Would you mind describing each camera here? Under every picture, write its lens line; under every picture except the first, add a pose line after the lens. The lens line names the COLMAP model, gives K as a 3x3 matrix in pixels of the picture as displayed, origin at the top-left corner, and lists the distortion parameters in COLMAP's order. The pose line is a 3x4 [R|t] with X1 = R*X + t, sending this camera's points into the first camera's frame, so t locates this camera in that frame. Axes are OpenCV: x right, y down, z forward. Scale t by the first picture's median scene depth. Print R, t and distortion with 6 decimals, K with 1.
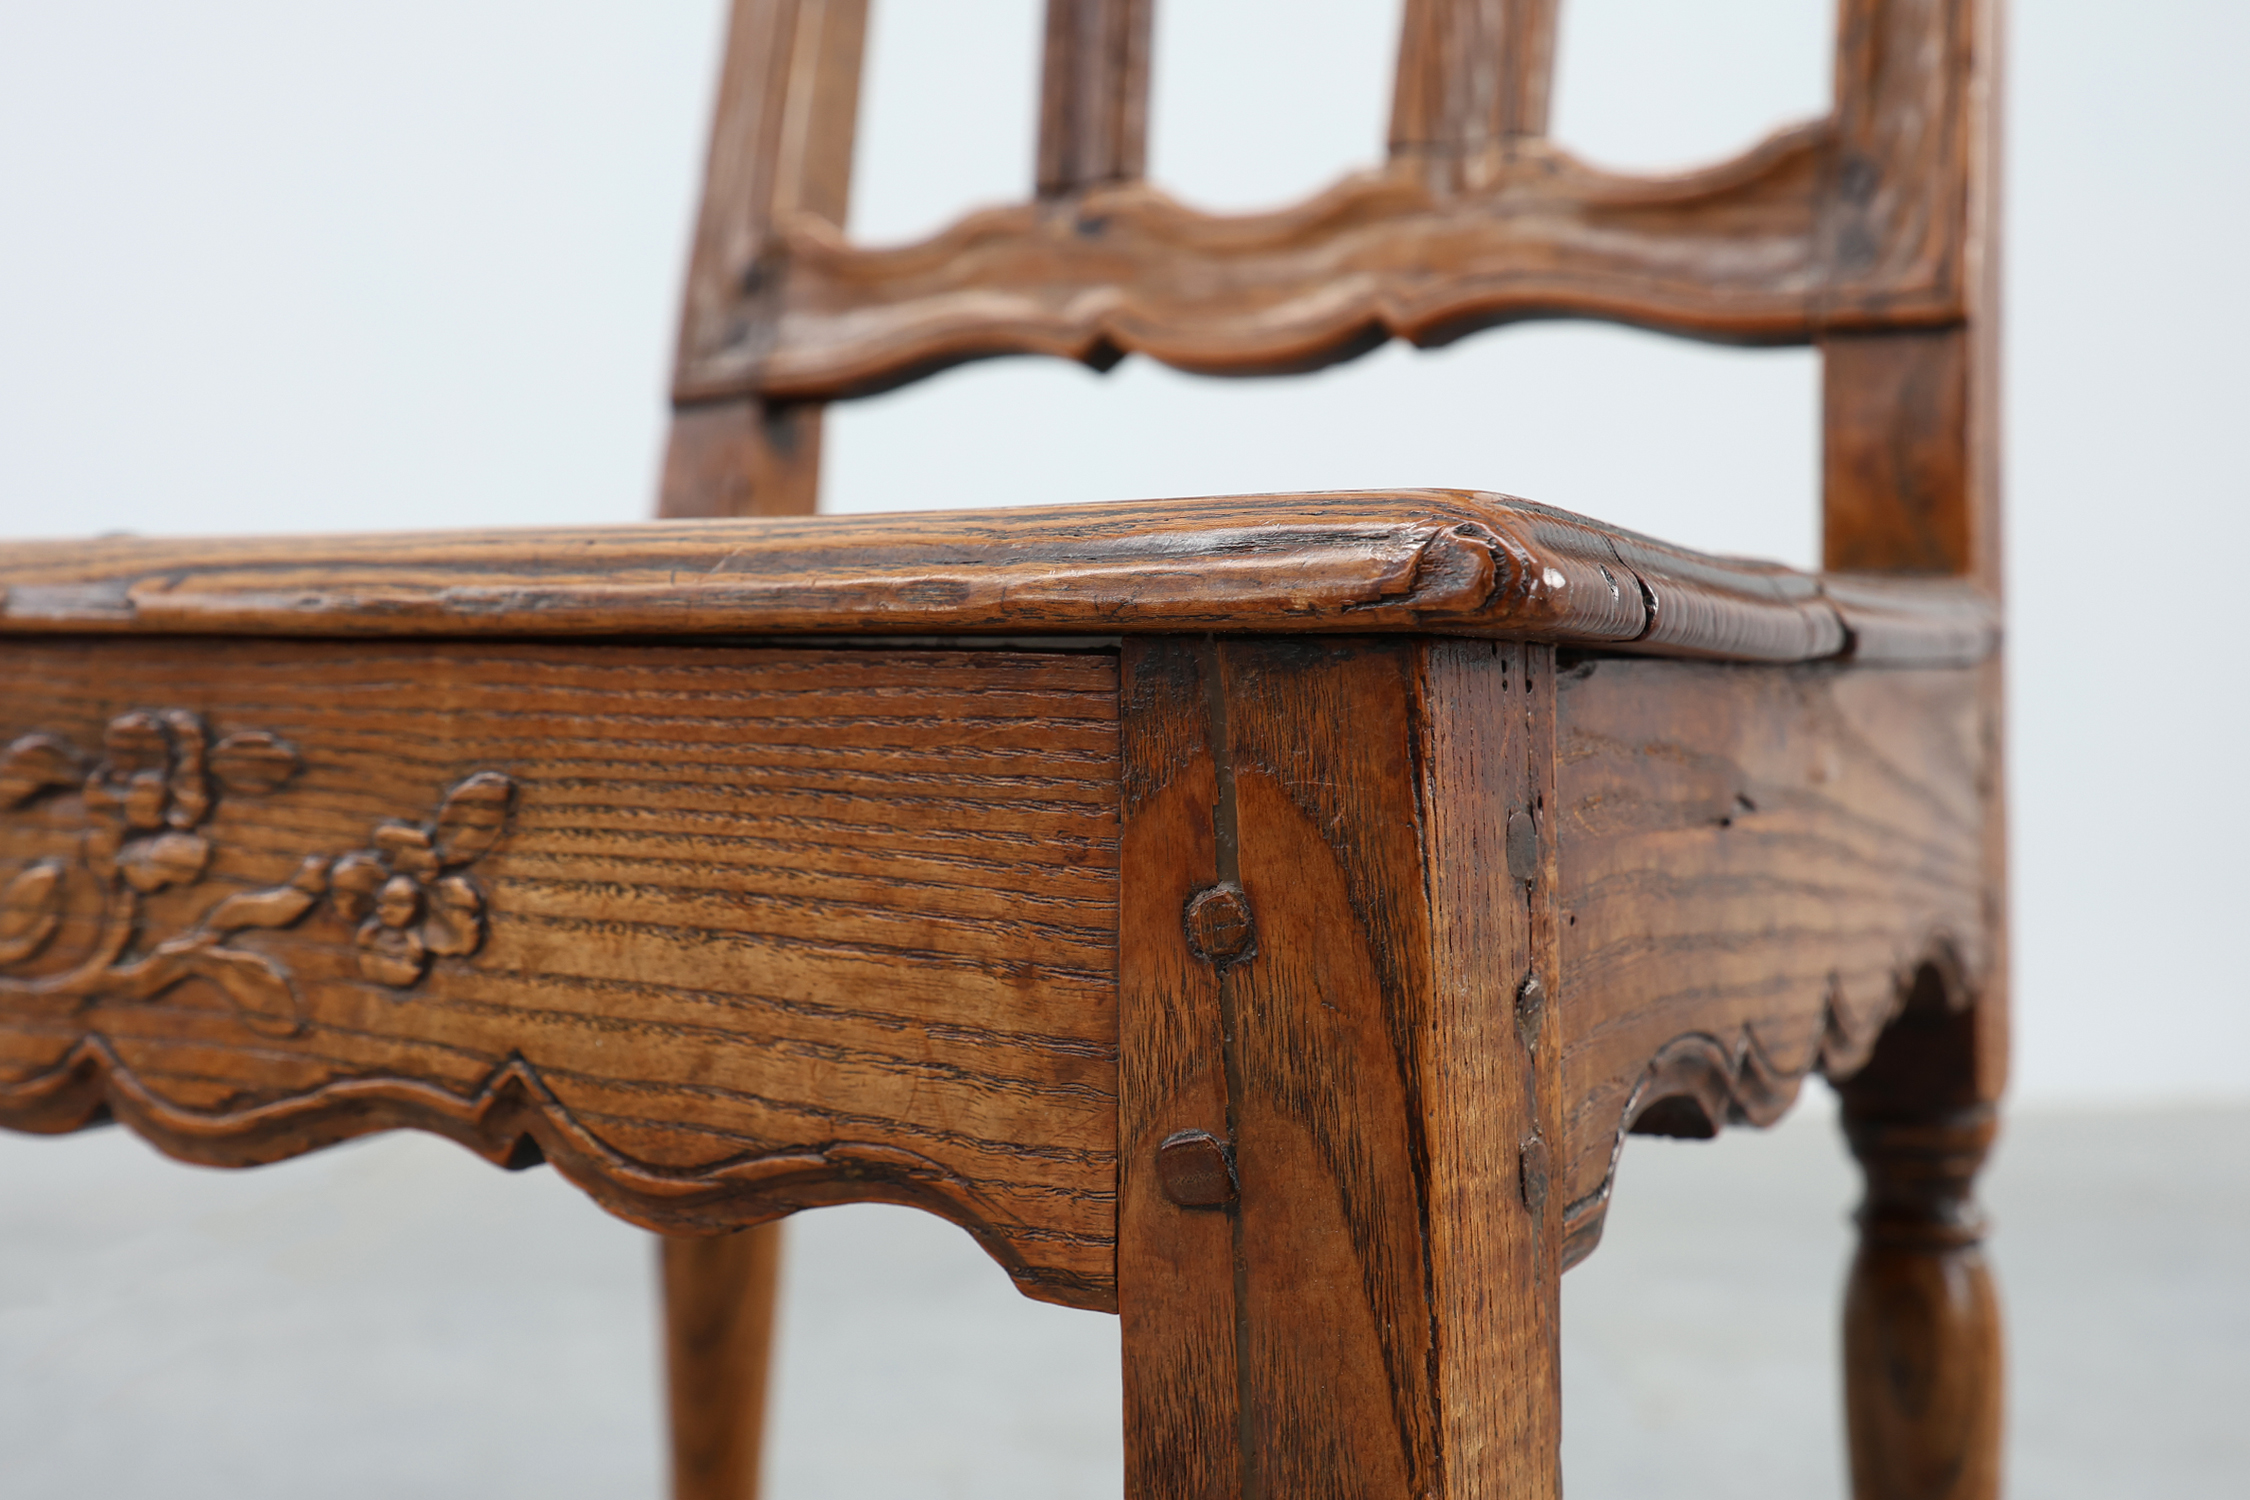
lens RADIAL K [[2187.5, 0, 1129.0], [0, 2187.5, 600.4], [0, 0, 1]] dist [0.000919, -0.007765]
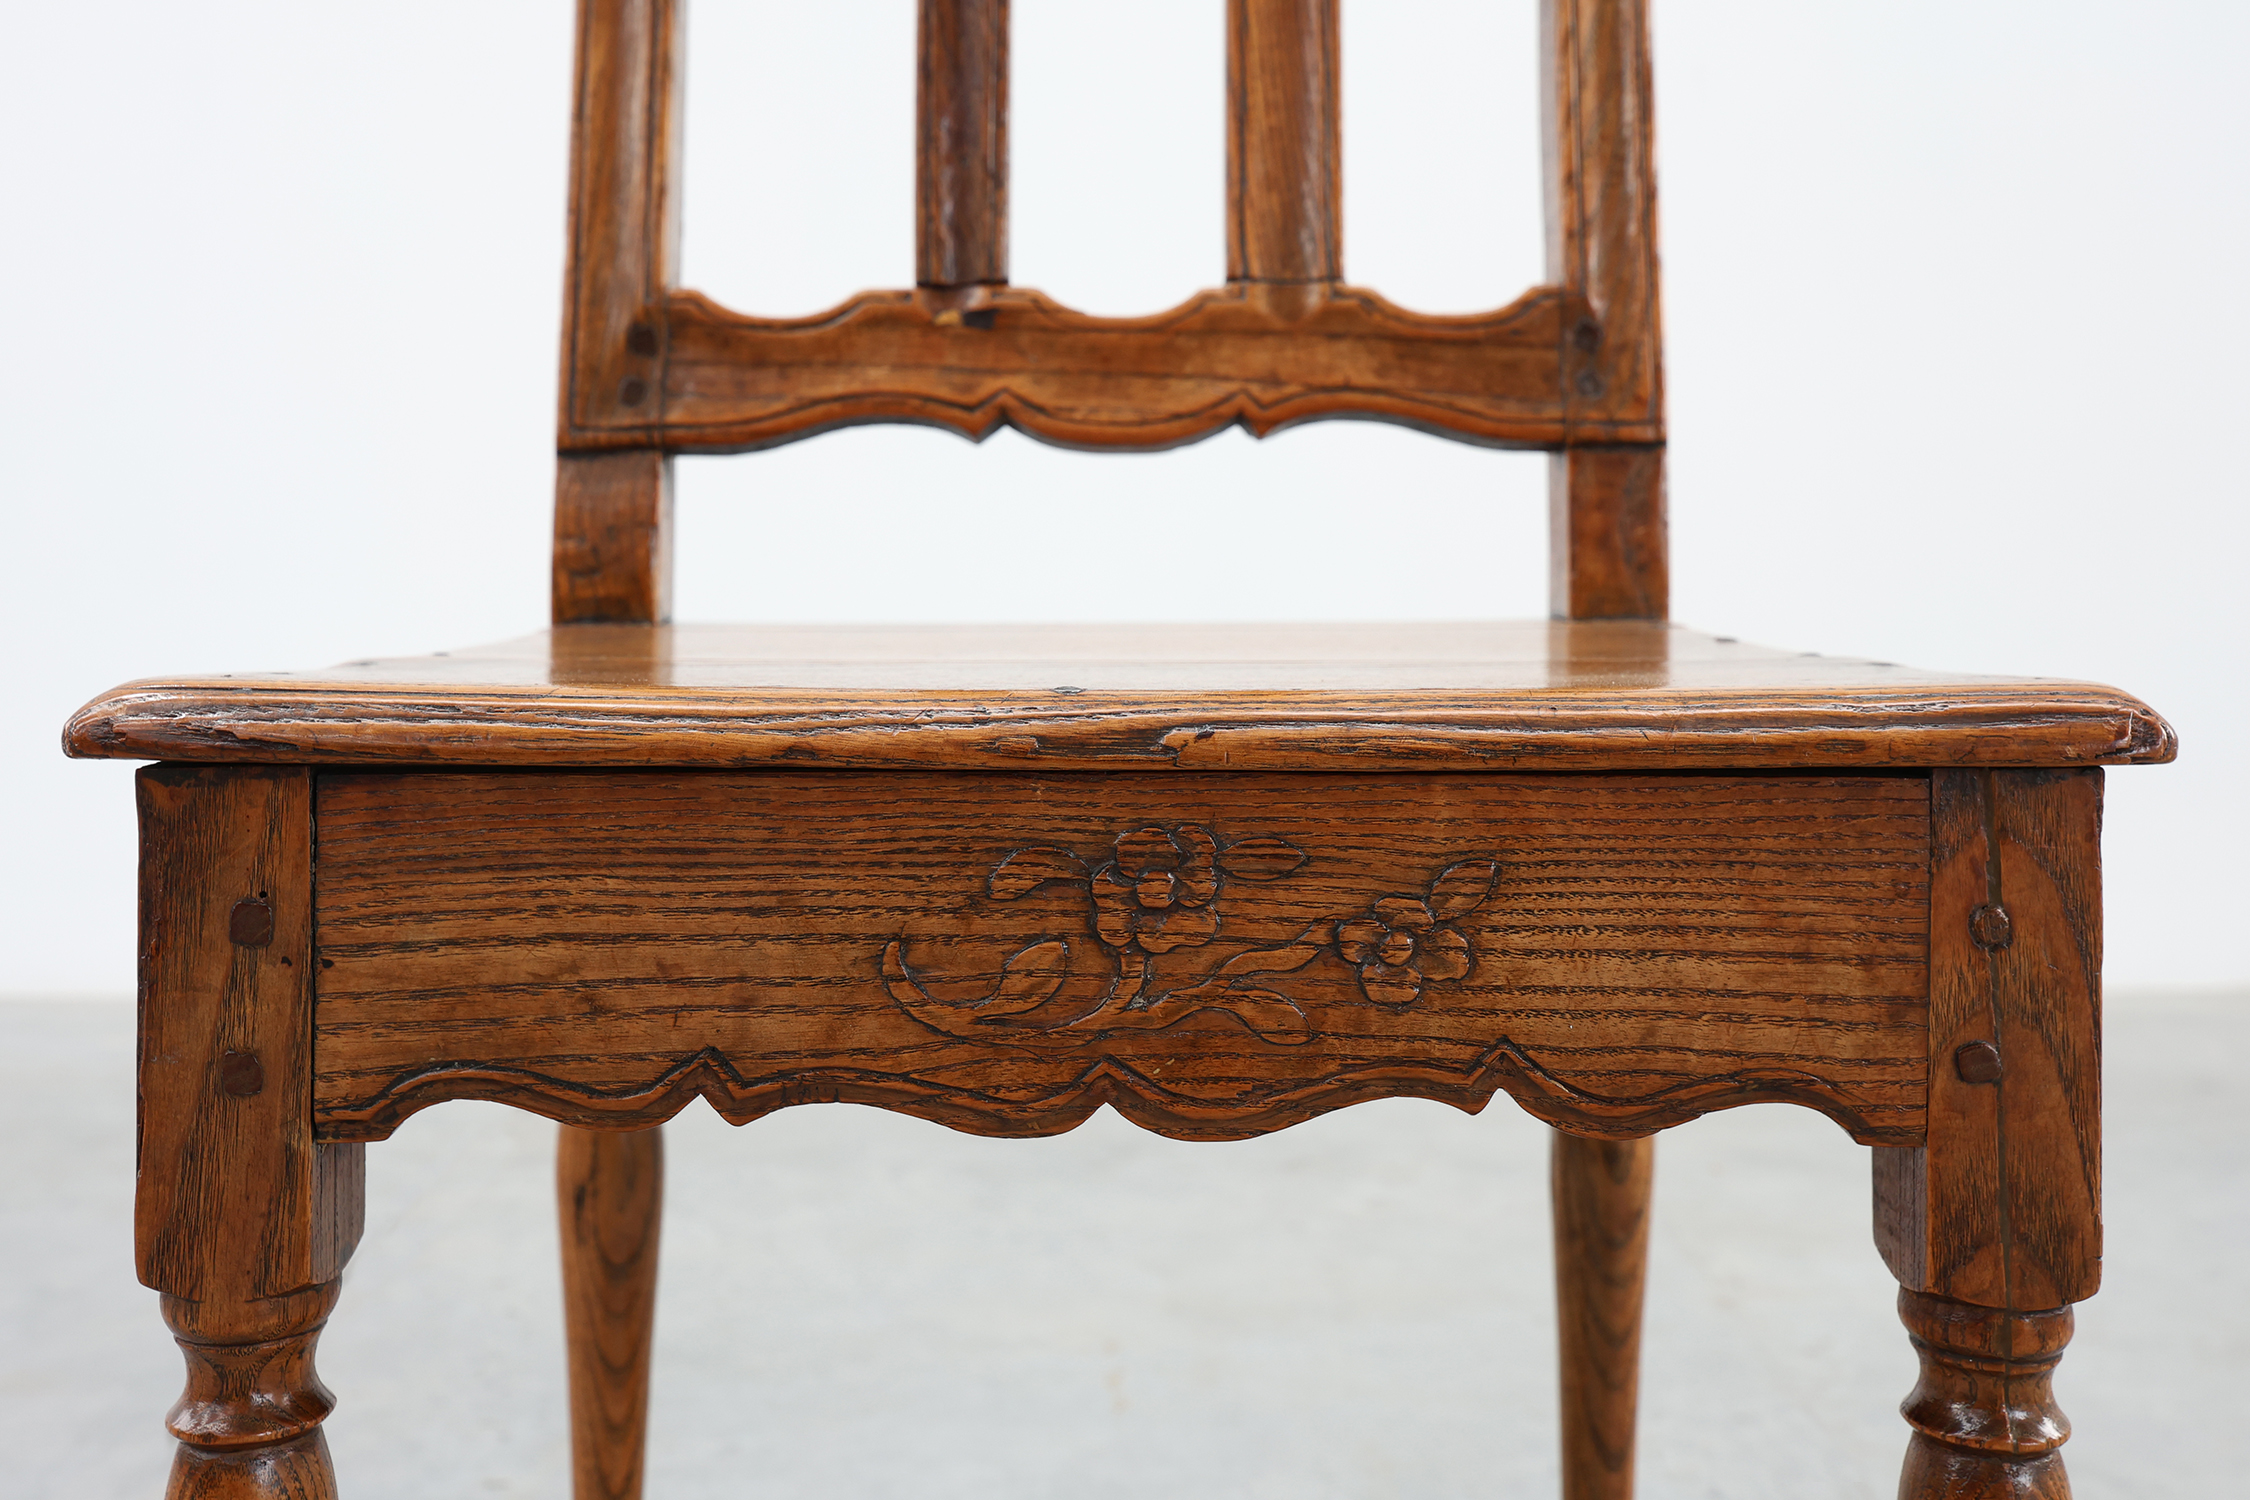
lens RADIAL K [[2187.5, 0, 1129.0], [0, 2187.5, 600.4], [0, 0, 1]] dist [0.000919, -0.007765]
pose [[0.893146, -0.009619, 0.449664, -1.267365], [-0.007949, 0.999278, 0.037165, -0.167211], [-0.449696, -0.036768, 0.892424, -0.266561]]
